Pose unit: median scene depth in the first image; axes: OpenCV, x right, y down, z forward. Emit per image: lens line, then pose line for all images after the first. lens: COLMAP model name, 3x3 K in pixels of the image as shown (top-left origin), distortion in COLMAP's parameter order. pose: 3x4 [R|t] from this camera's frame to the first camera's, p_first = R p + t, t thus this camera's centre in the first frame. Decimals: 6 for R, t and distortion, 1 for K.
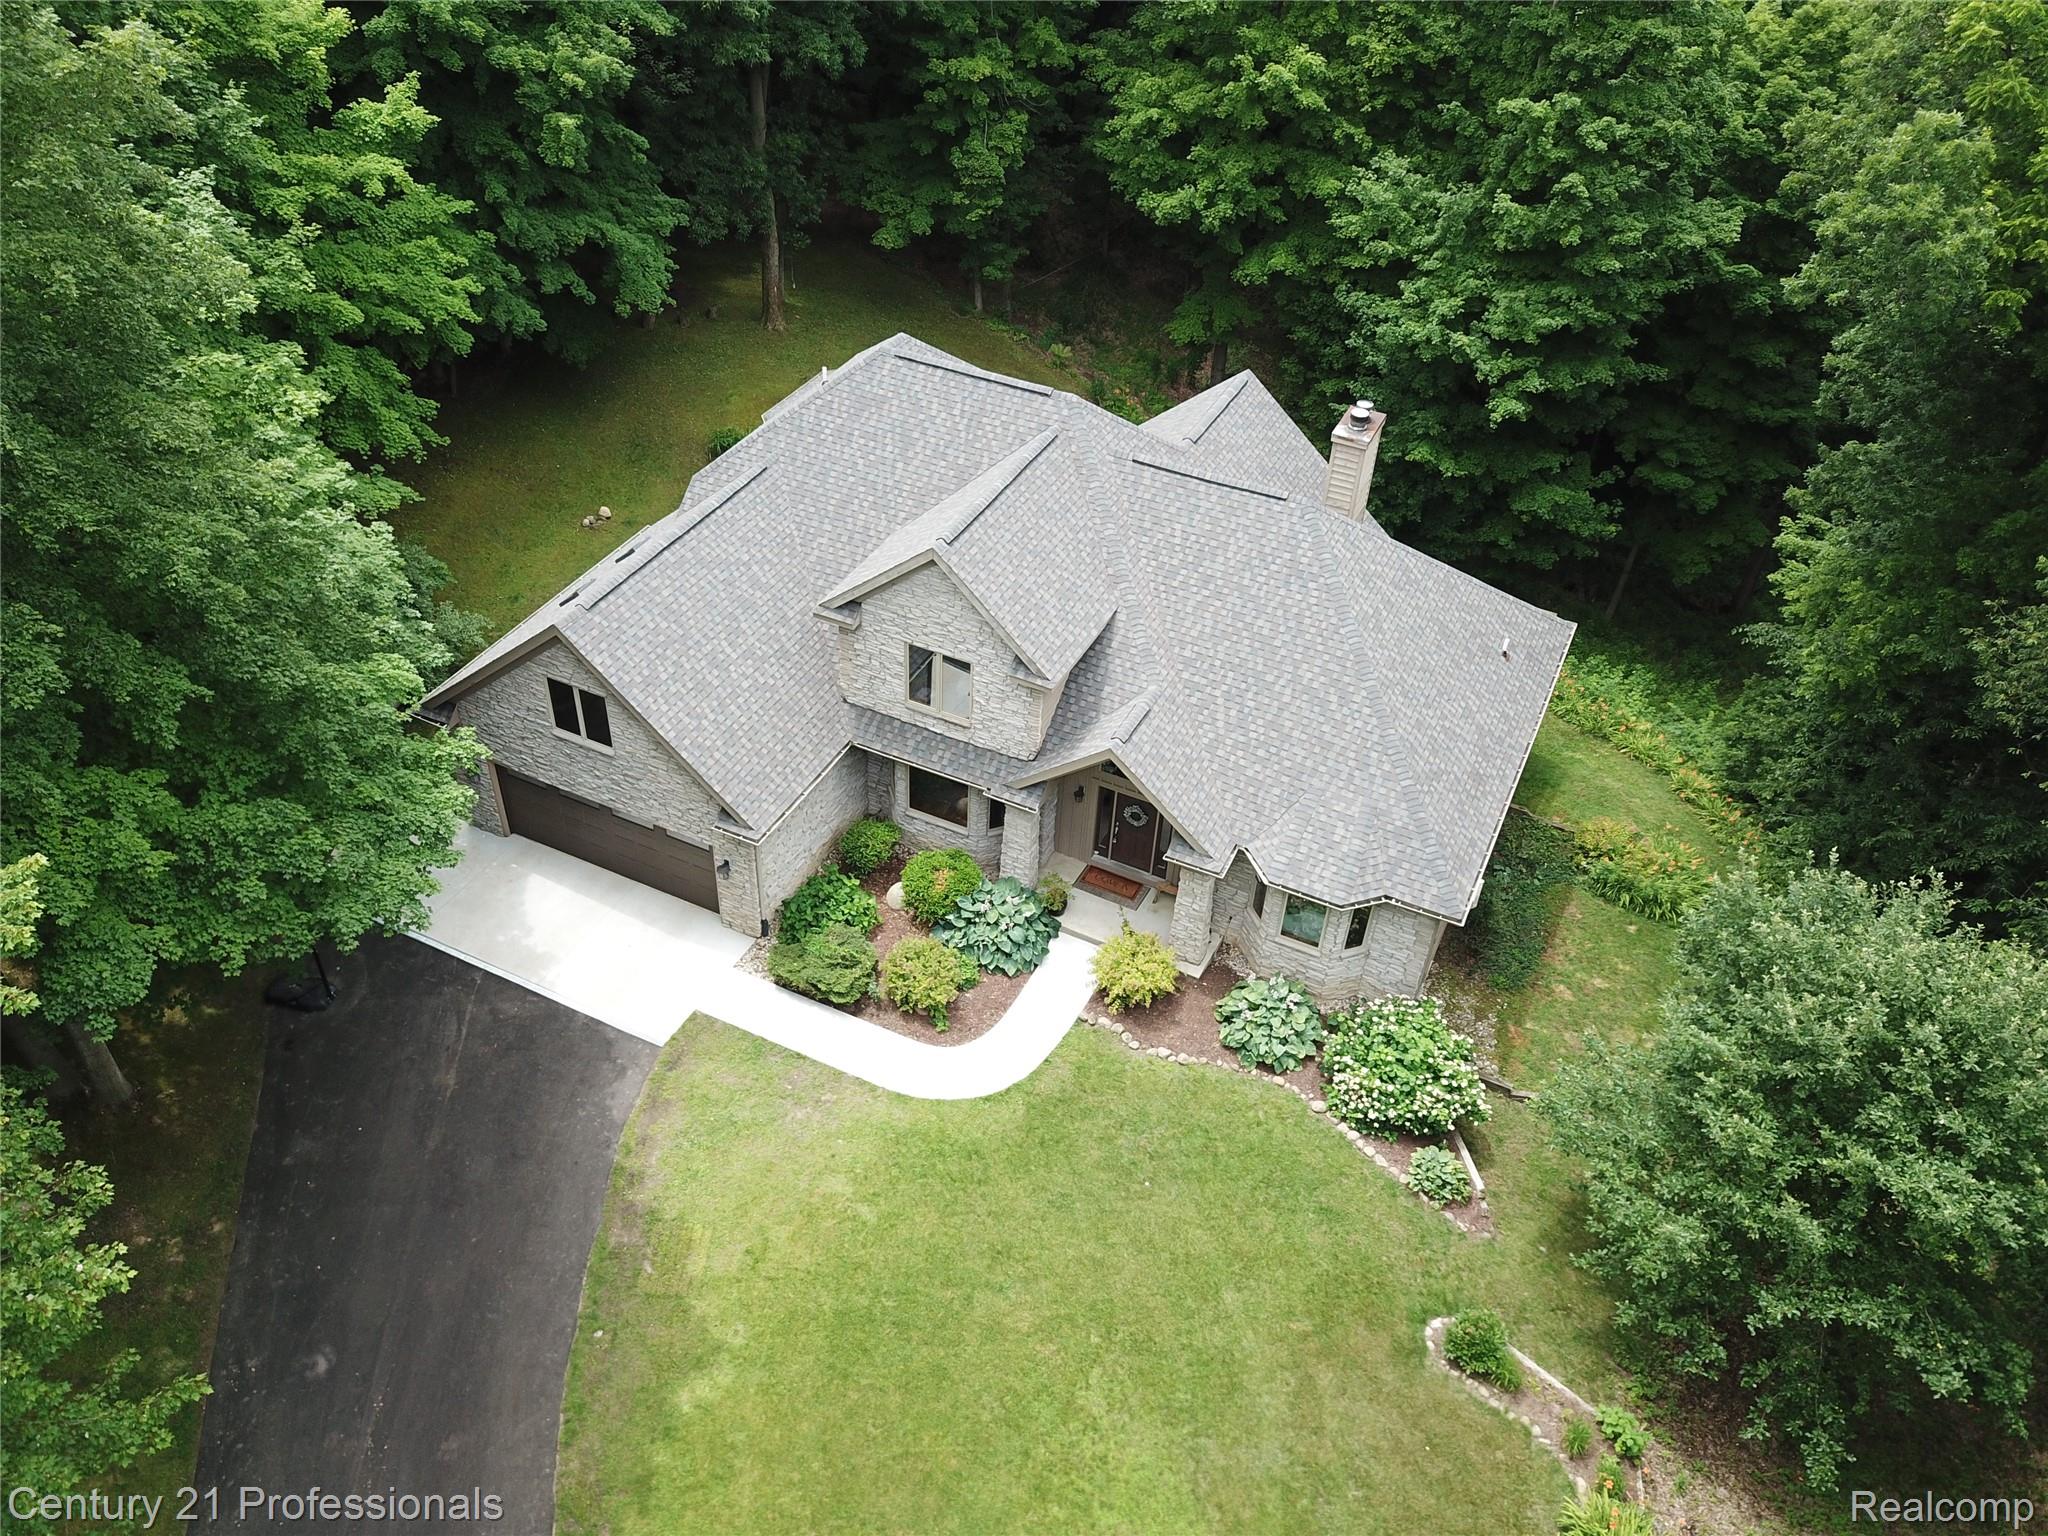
lens RADIAL K [[1573.0, 0, 1007.6], [0, 1573.0, 769.9], [0, 0, 1]] dist [0.003599, 0.007478]
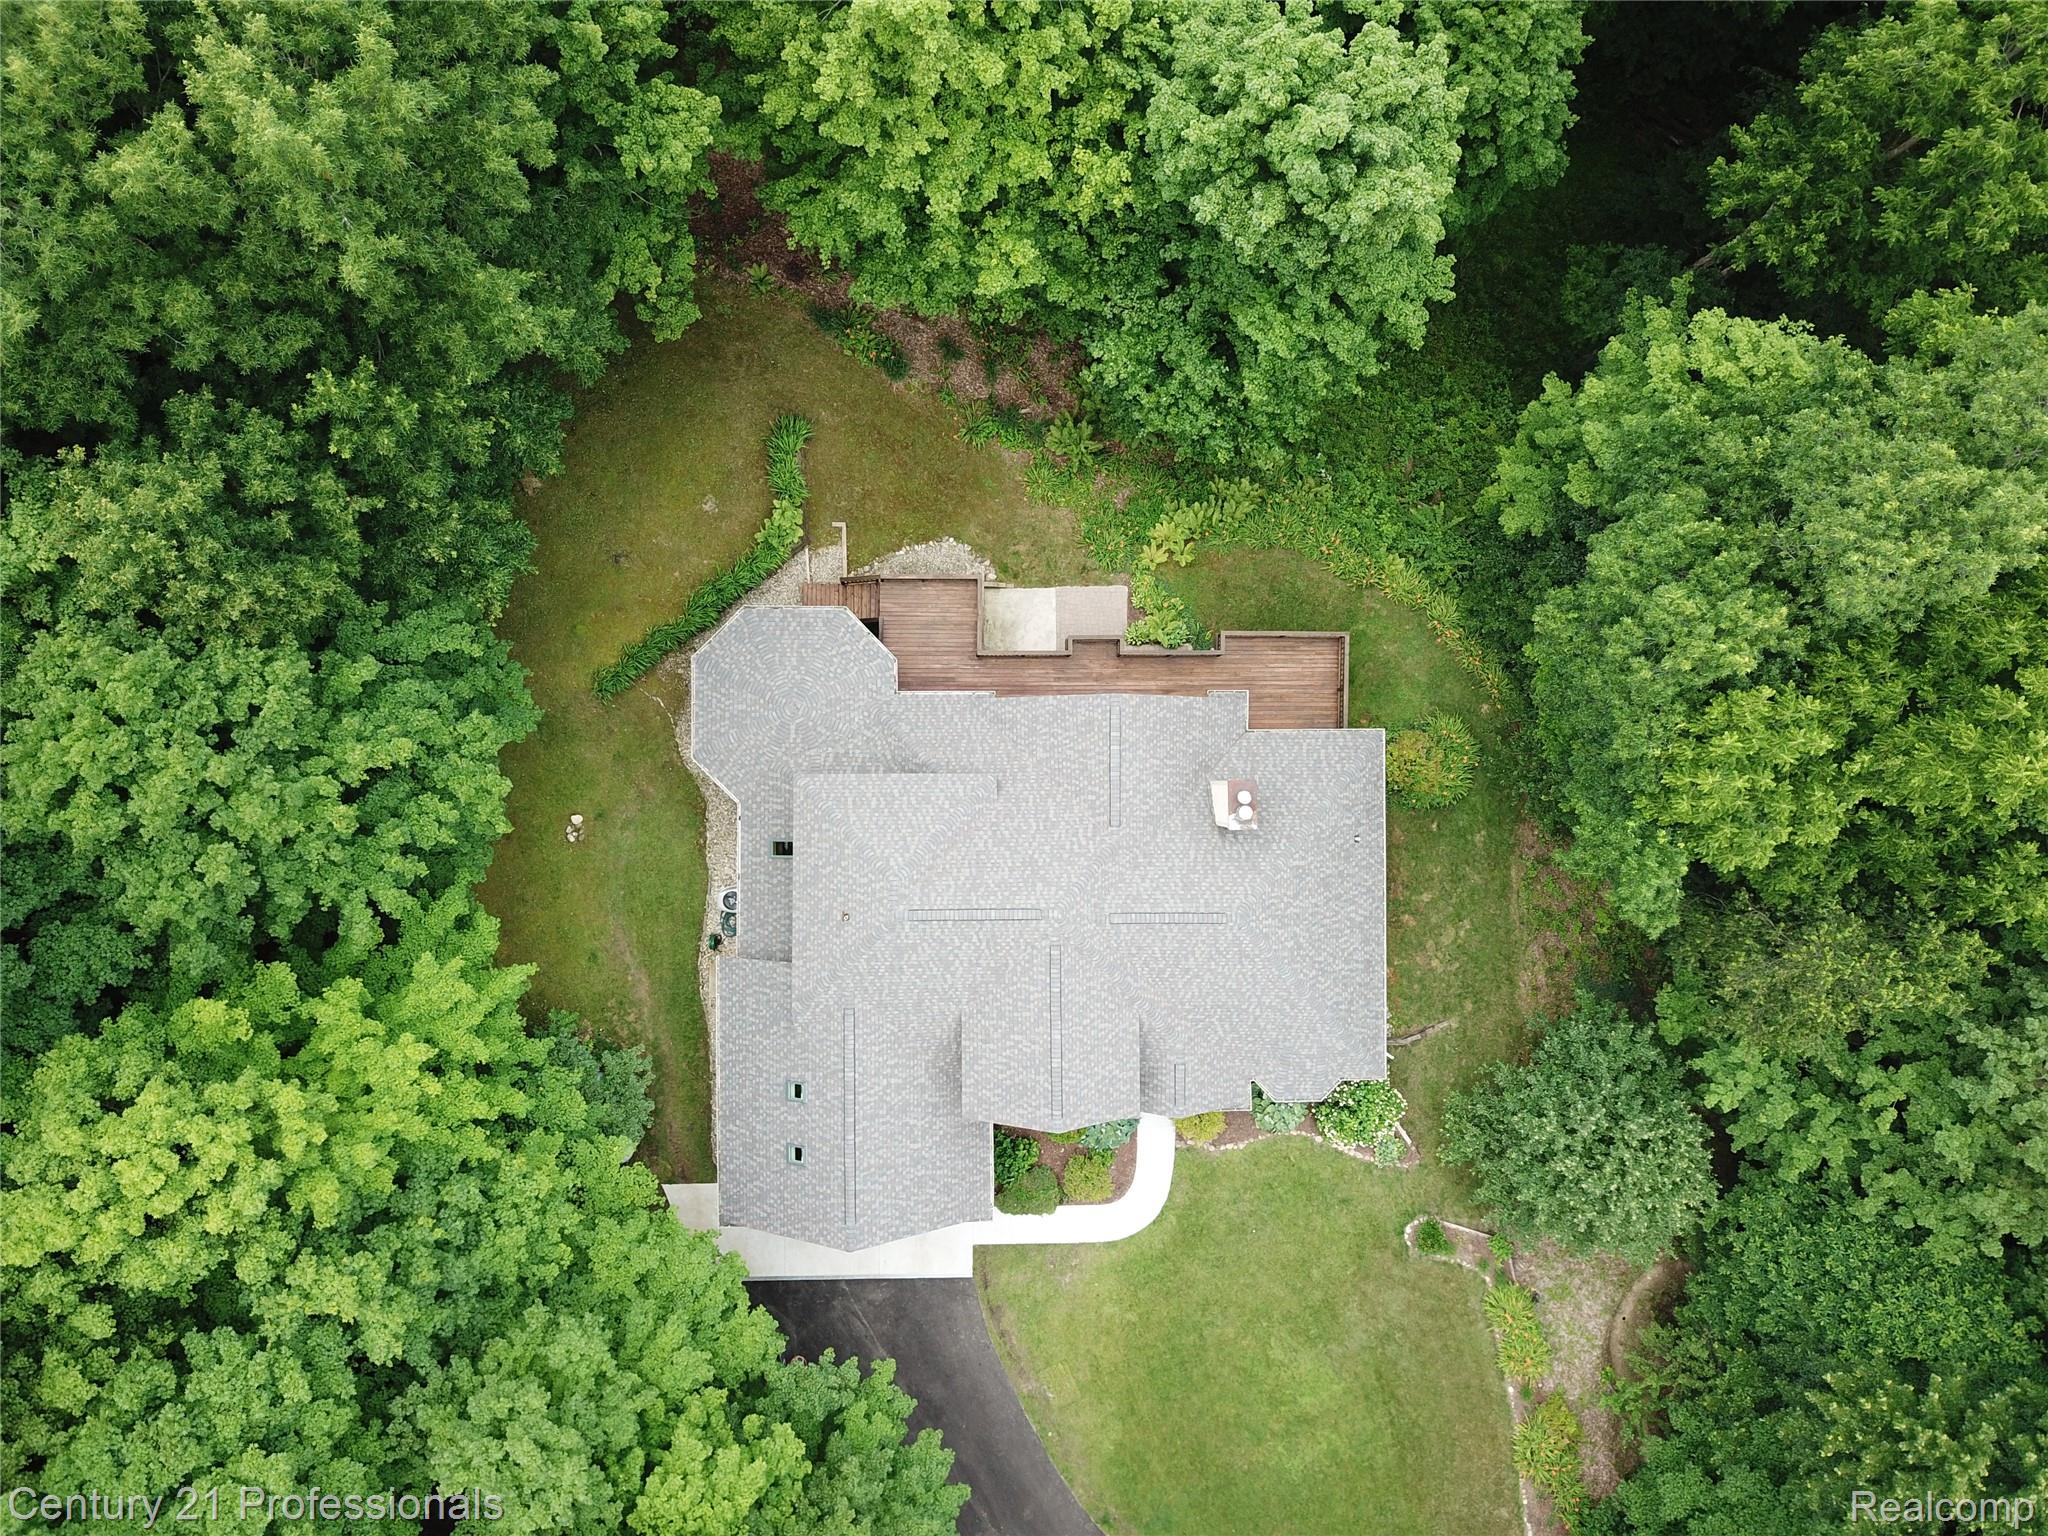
lens RADIAL K [[1571.5, 0, 1004.0], [0, 1571.5, 772.4], [0, 0, 1]] dist [0.010134, -0.004847]
pose [[0.895710, -0.444633, 0.002112, 0.055400], [0.277206, 0.562131, 0.779208, -1.452536], [-0.347649, -0.697359, 0.626762, 0.278708]]
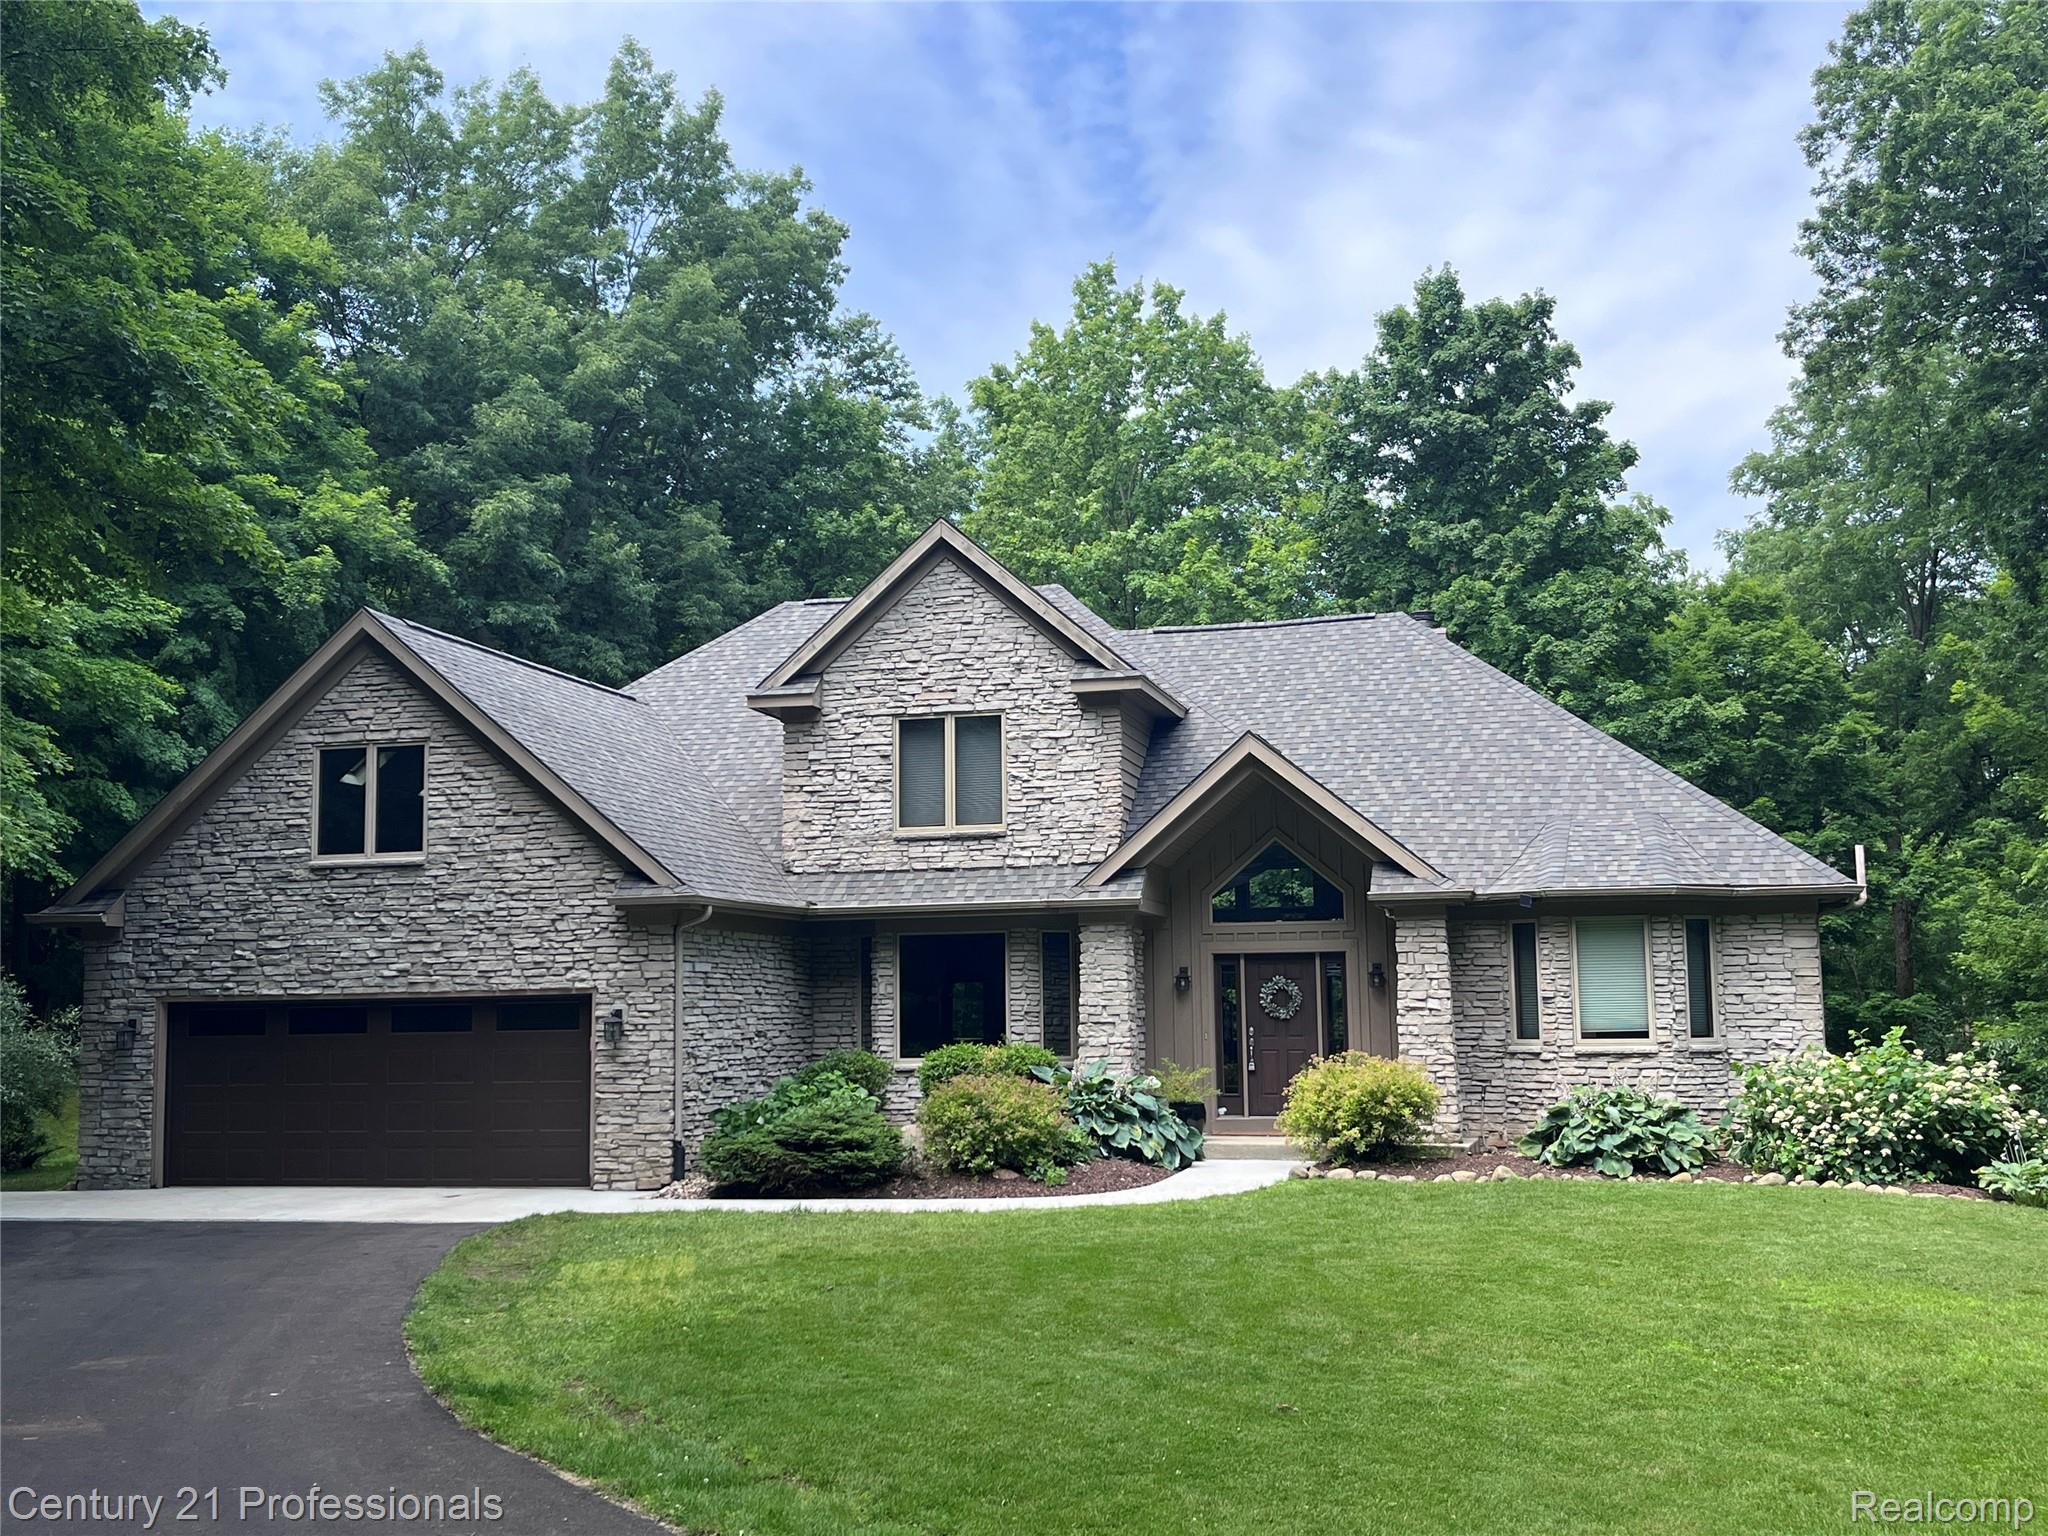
lens RADIAL K [[2099.2, 0, 1024.0], [0, 2099.2, 768.0], [0, 0, 1]] dist [0.002039, 0.002631]
pose [[0.979324, -0.021922, 0.201109, -0.188104], [0.161065, 0.686004, -0.709547, 0.561919], [-0.122407, 0.727268, 0.675350, 0.417626]]
